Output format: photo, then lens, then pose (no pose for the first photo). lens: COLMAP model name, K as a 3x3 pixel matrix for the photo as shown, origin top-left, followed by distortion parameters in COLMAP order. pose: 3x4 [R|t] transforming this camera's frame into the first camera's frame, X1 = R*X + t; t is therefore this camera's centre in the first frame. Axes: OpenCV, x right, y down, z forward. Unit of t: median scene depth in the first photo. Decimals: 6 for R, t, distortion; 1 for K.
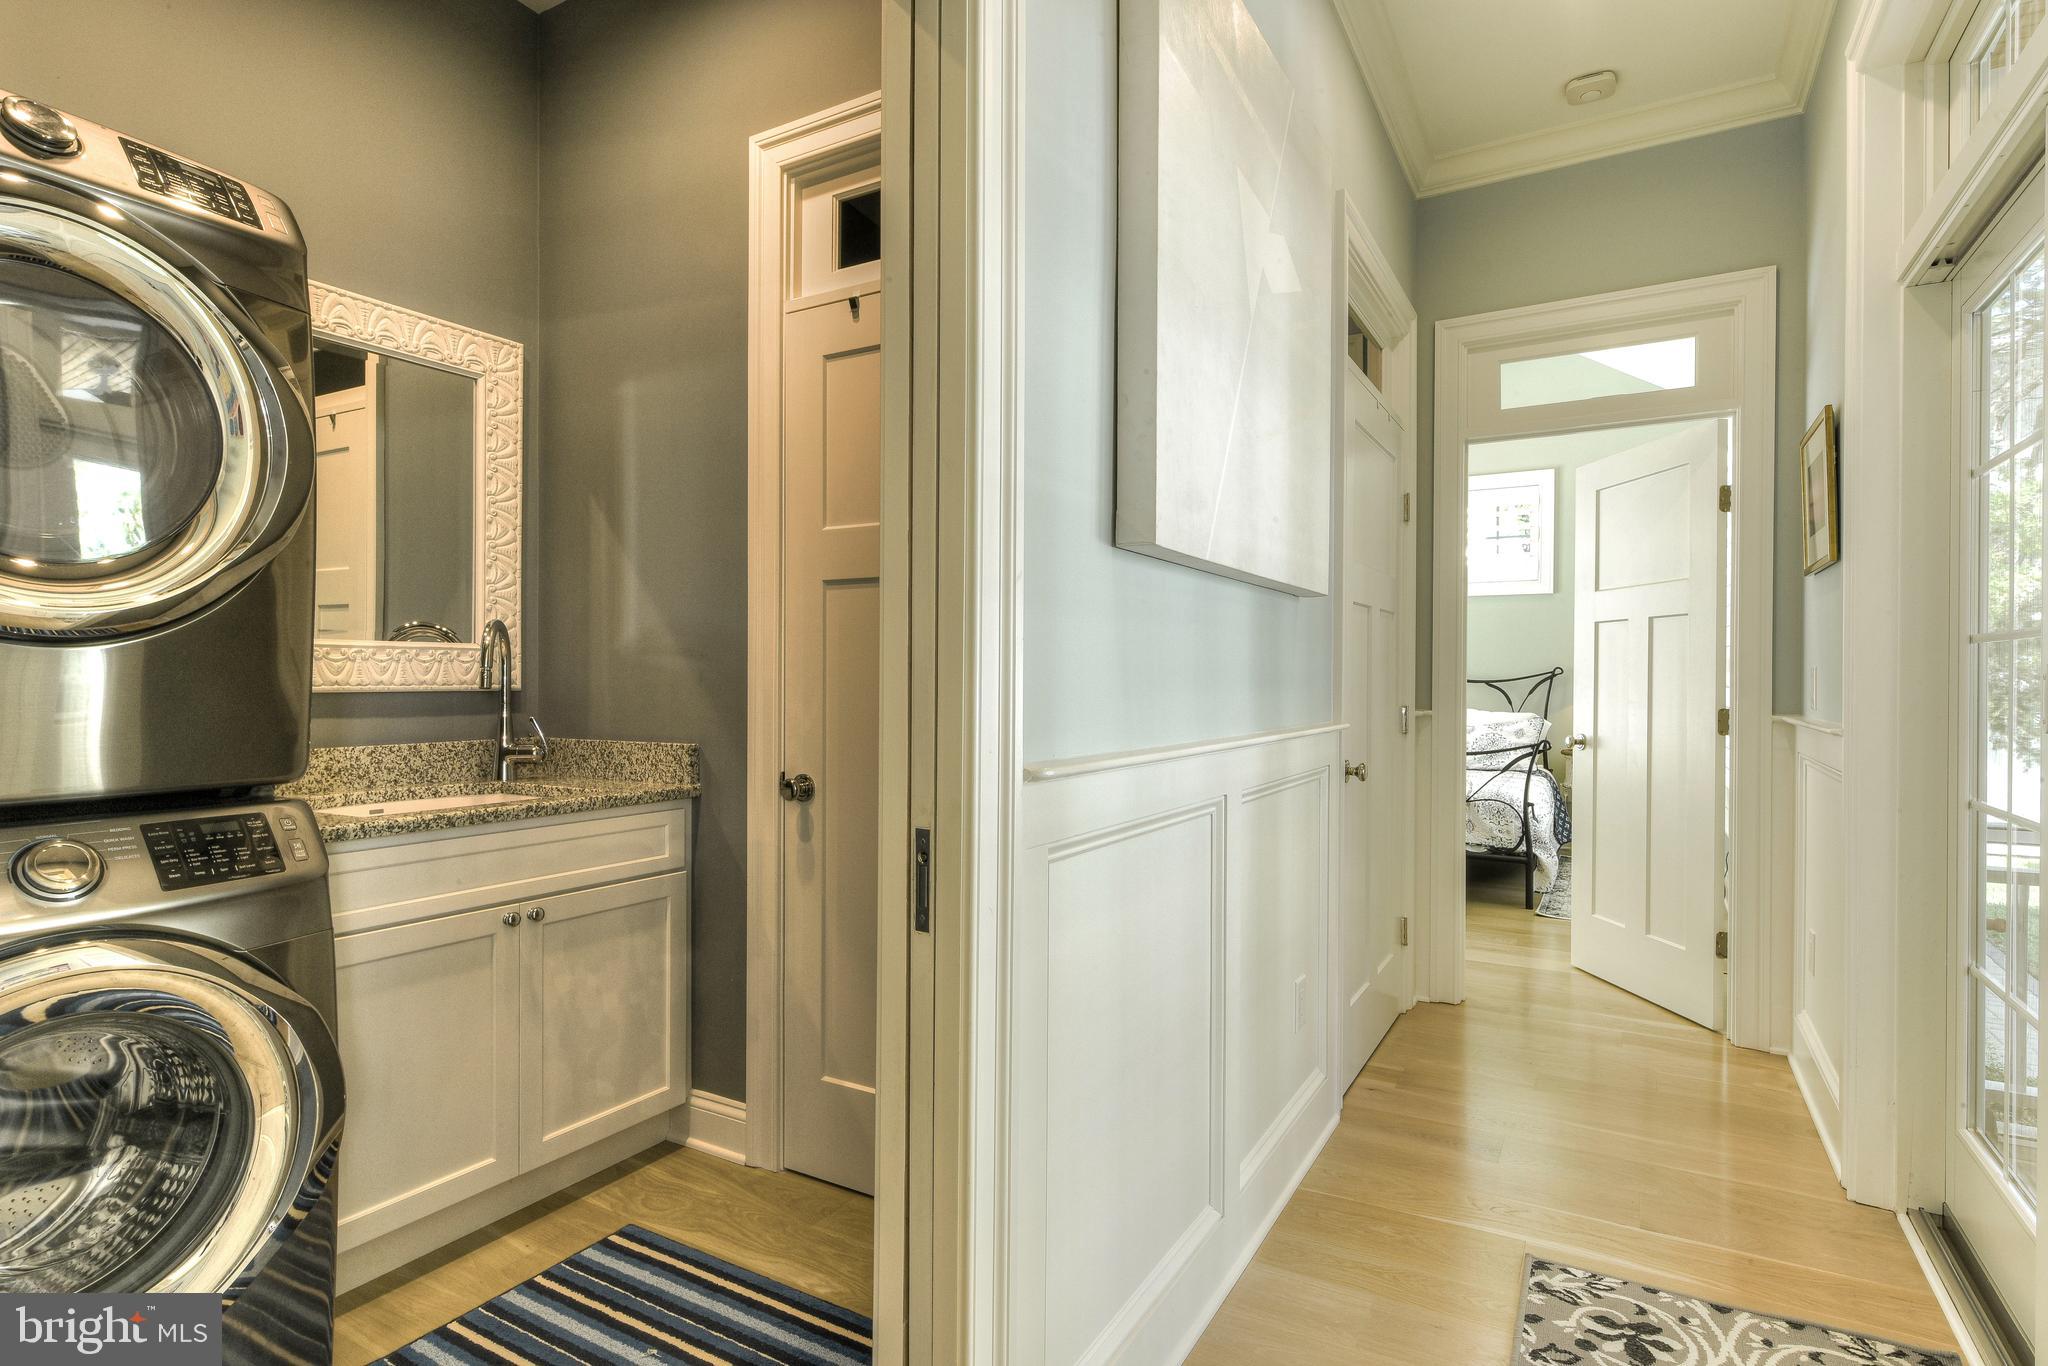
lens RADIAL K [[1029.5, 0, 1019.1], [0, 1029.5, 684.9], [0, 0, 1]] dist [-0.001451, 0.000178]
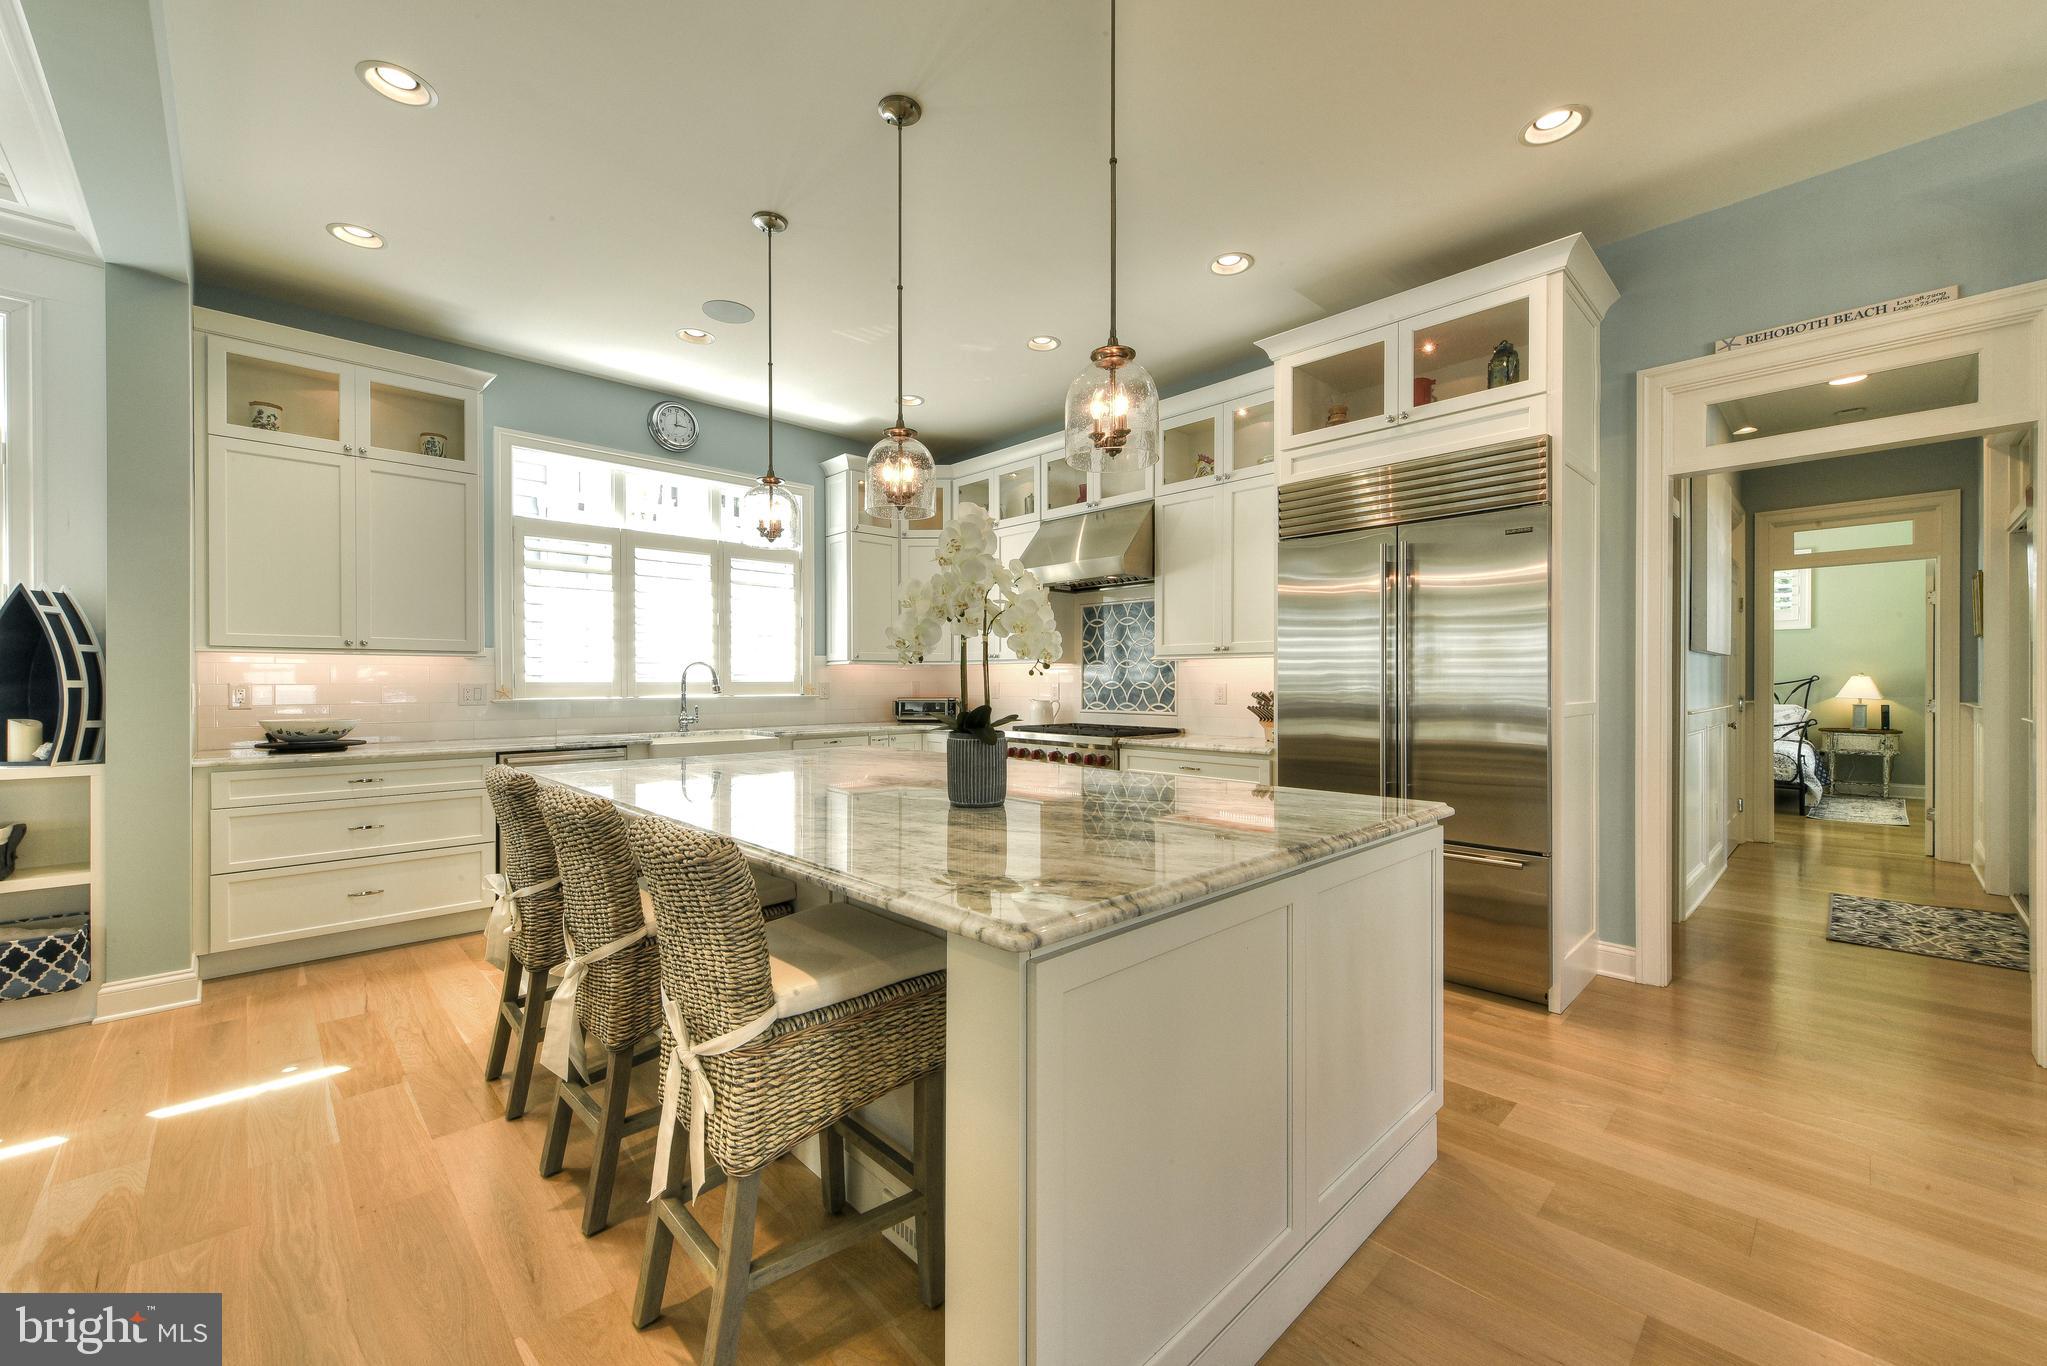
lens RADIAL K [[781.7, 0, 1018.2], [0, 781.7, 691.3], [0, 0, 1]] dist [-0.001149, -0.001150]
pose [[0.956721, -0.009854, -0.290838, -0.390338], [0.010508, 0.999945, 0.000687, -0.008643], [0.290815, -0.003713, 0.956772, -0.652647]]
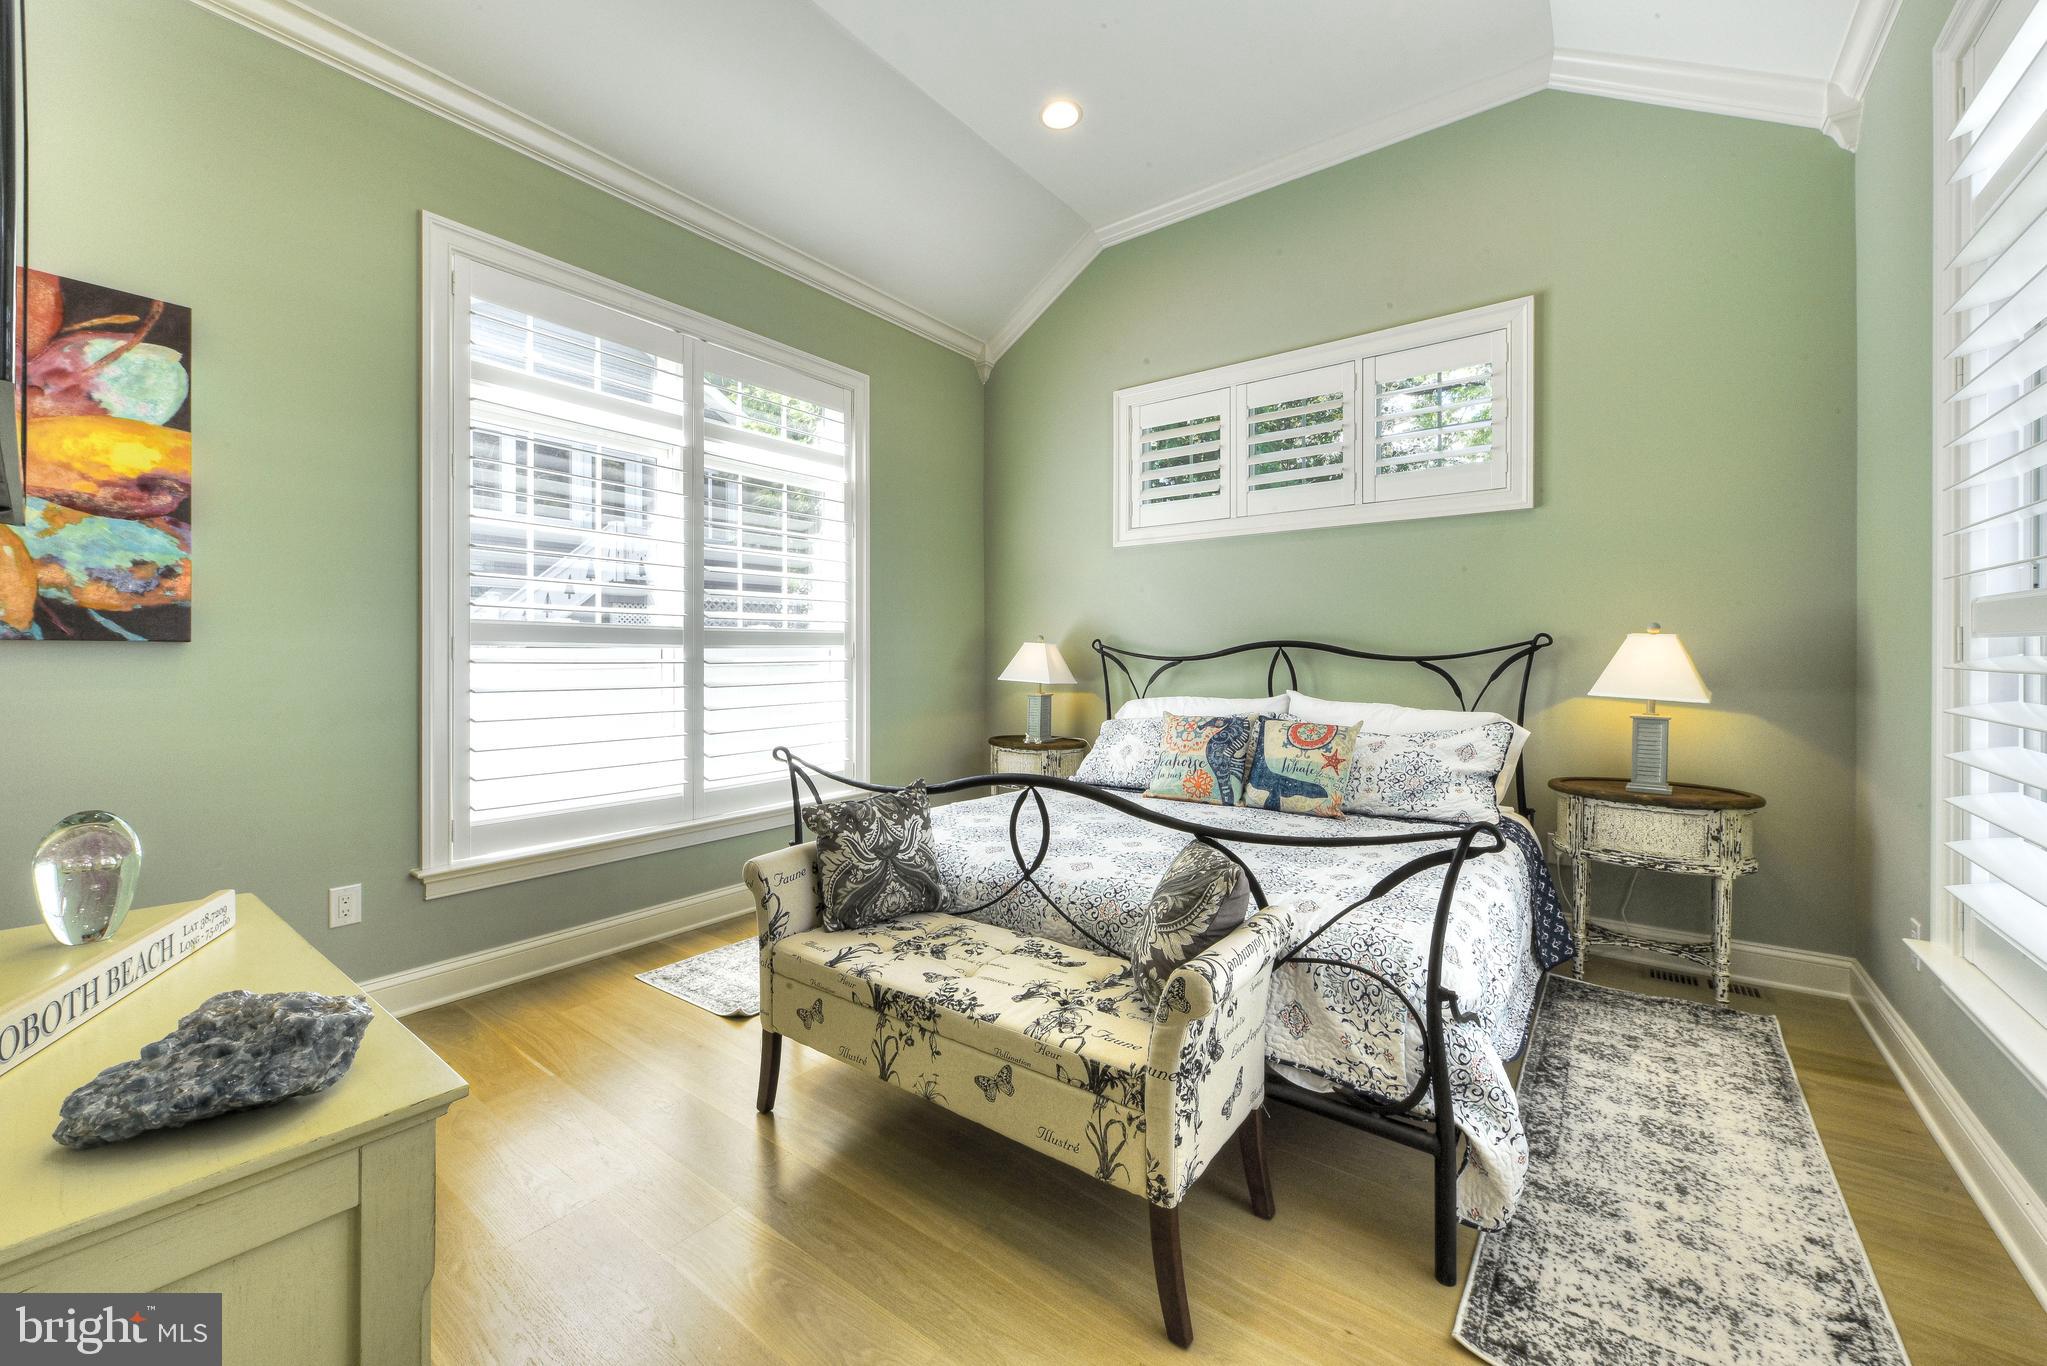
lens RADIAL K [[781.7, 0, 1014.6], [0, 781.7, 669.6], [0, 0, 1]] dist [-0.001149, -0.001150]
pose [[0.991966, -0.008527, -0.126219, 0.377405], [0.009056, 0.999952, 0.003617, -0.001550], [0.126183, -0.004731, 0.991996, 0.699573]]
